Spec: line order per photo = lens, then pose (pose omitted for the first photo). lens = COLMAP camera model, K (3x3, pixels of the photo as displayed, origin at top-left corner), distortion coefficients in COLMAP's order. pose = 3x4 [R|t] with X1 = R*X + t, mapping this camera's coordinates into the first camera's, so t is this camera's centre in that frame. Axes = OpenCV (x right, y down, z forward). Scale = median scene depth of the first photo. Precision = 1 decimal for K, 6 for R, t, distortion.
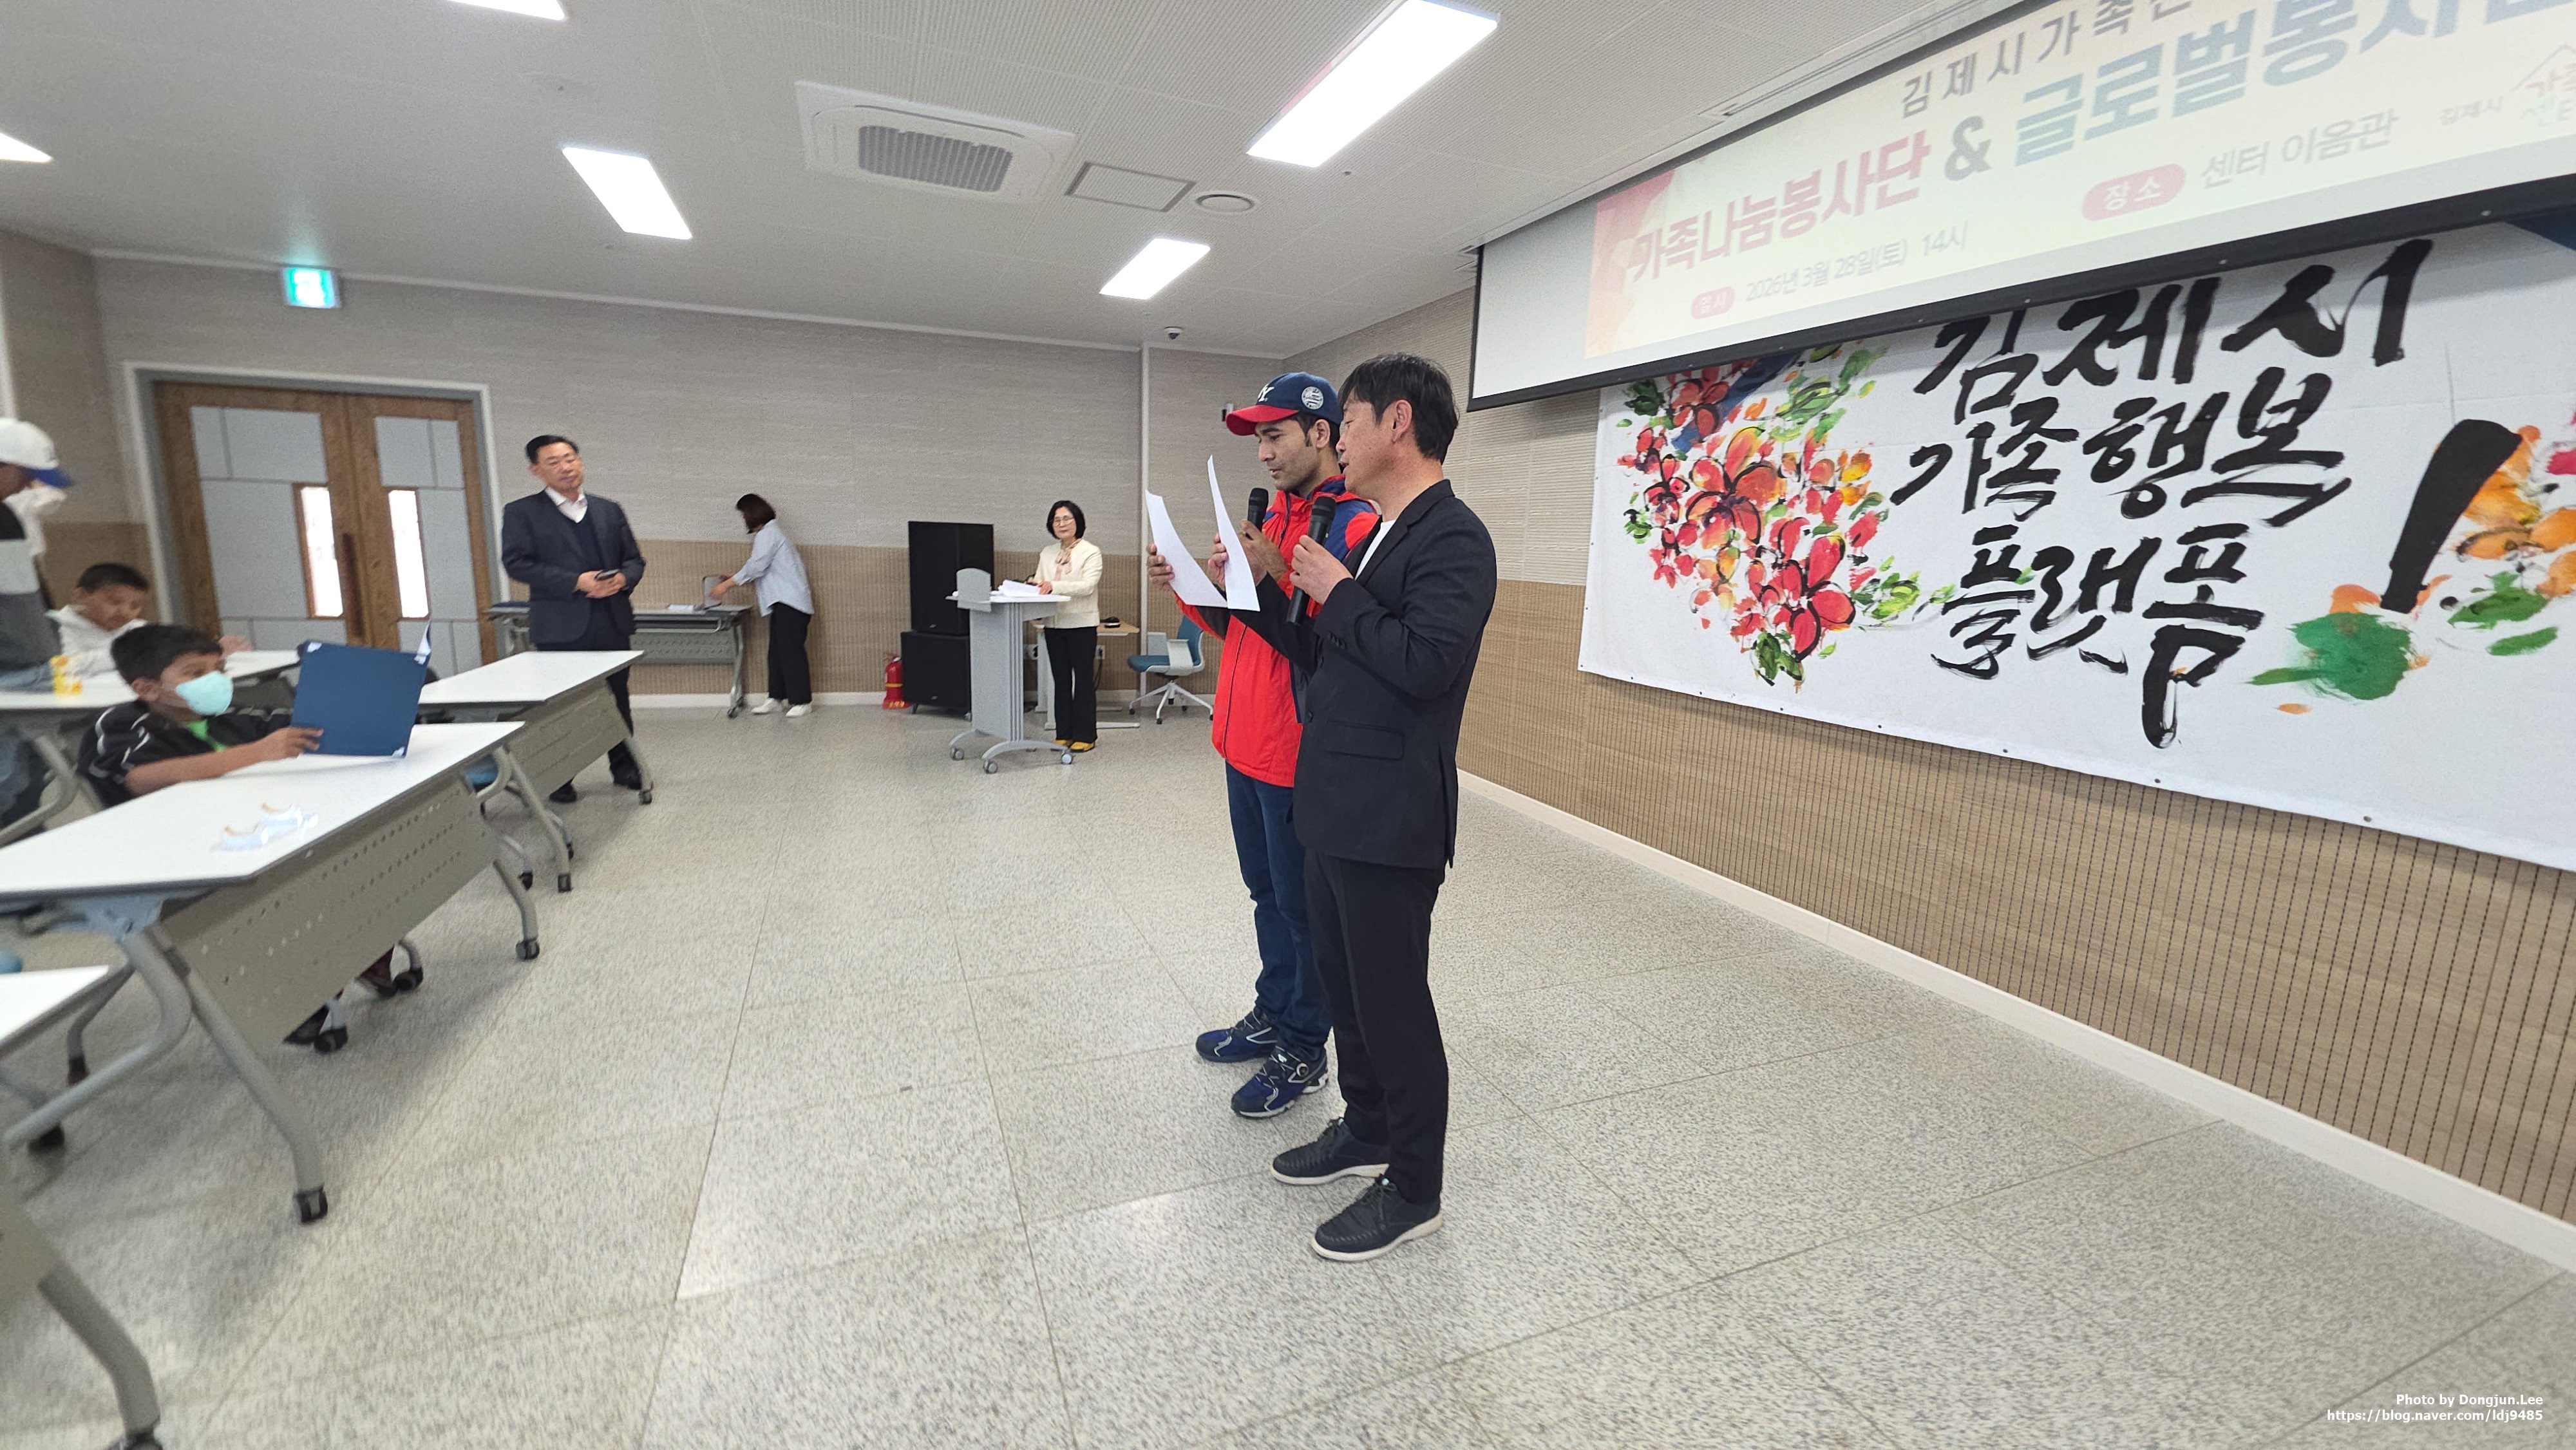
lens RADIAL K [[1013.2, 0, 1288.0], [0, 1013.2, 725.0], [0, 0, 1]] dist [-0.000044, -0.005558]
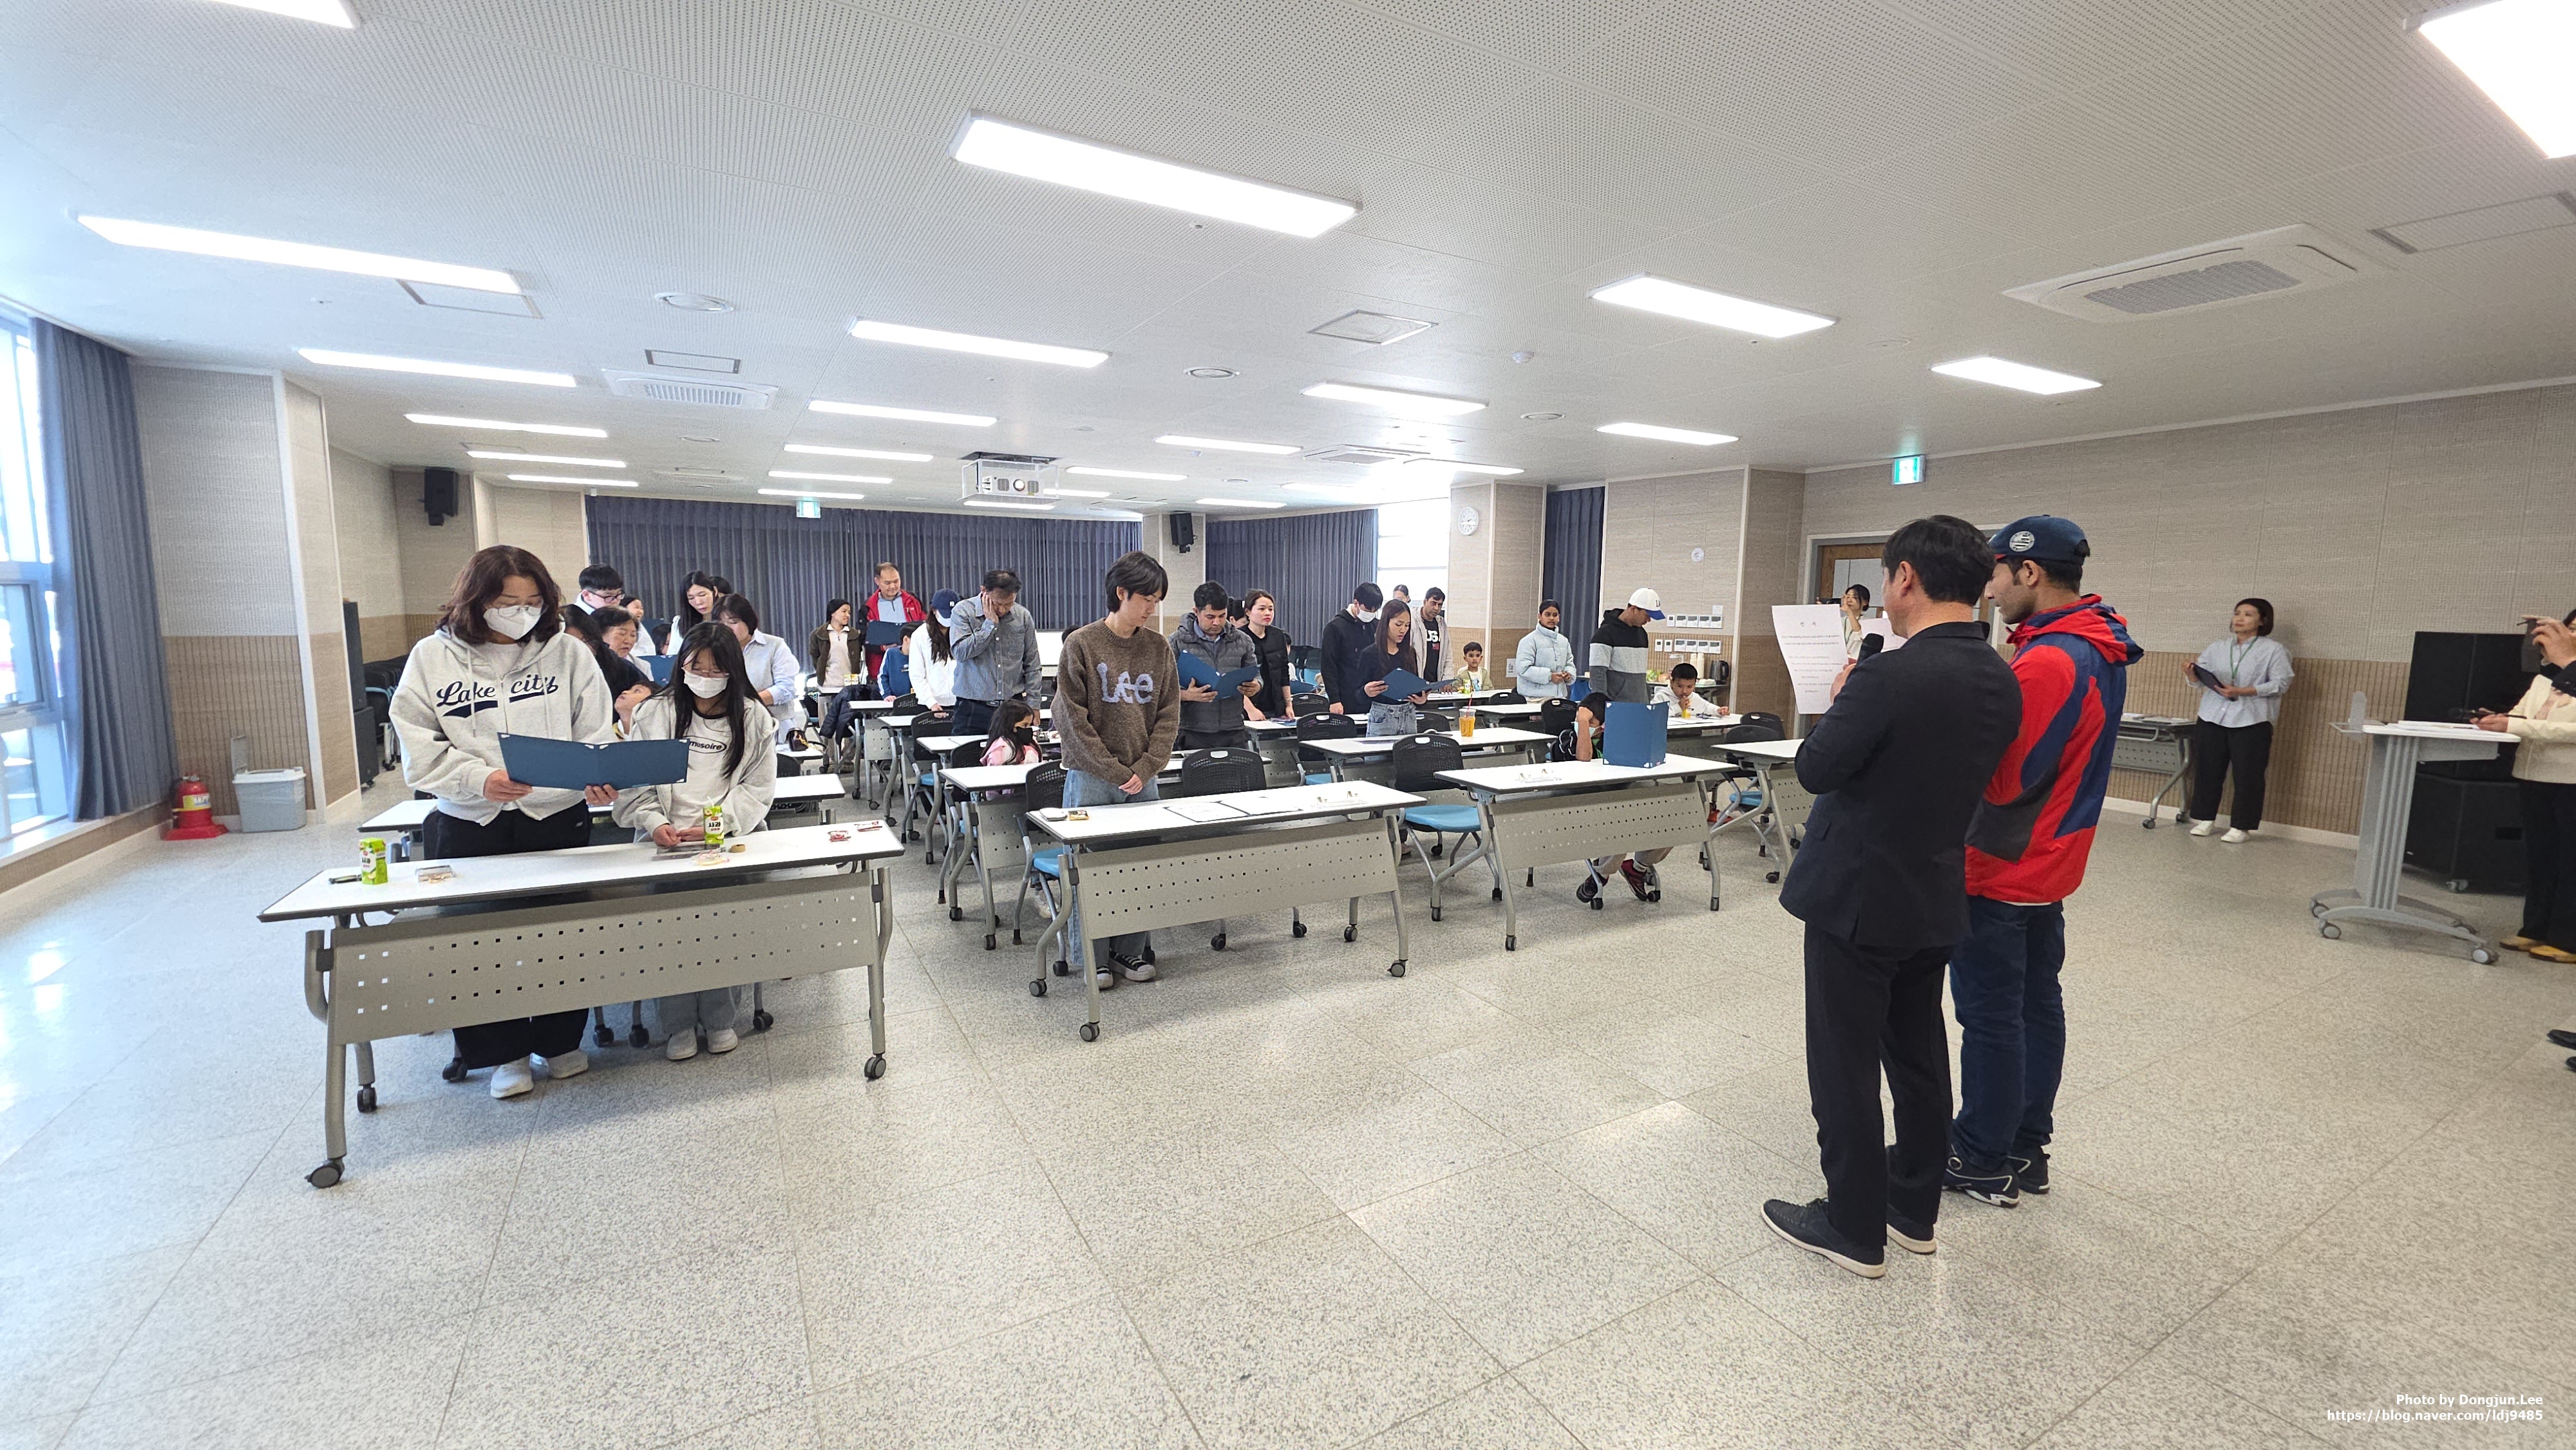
lens RADIAL K [[1013.2, 0, 1288.0], [0, 1013.2, 725.0], [0, 0, 1]] dist [-0.000044, -0.005558]
pose [[0.100167, 0.084477, -0.991378, 0.591367], [-0.179392, 0.981594, 0.065517, -0.033279], [0.978665, 0.171282, 0.113478, 0.077308]]
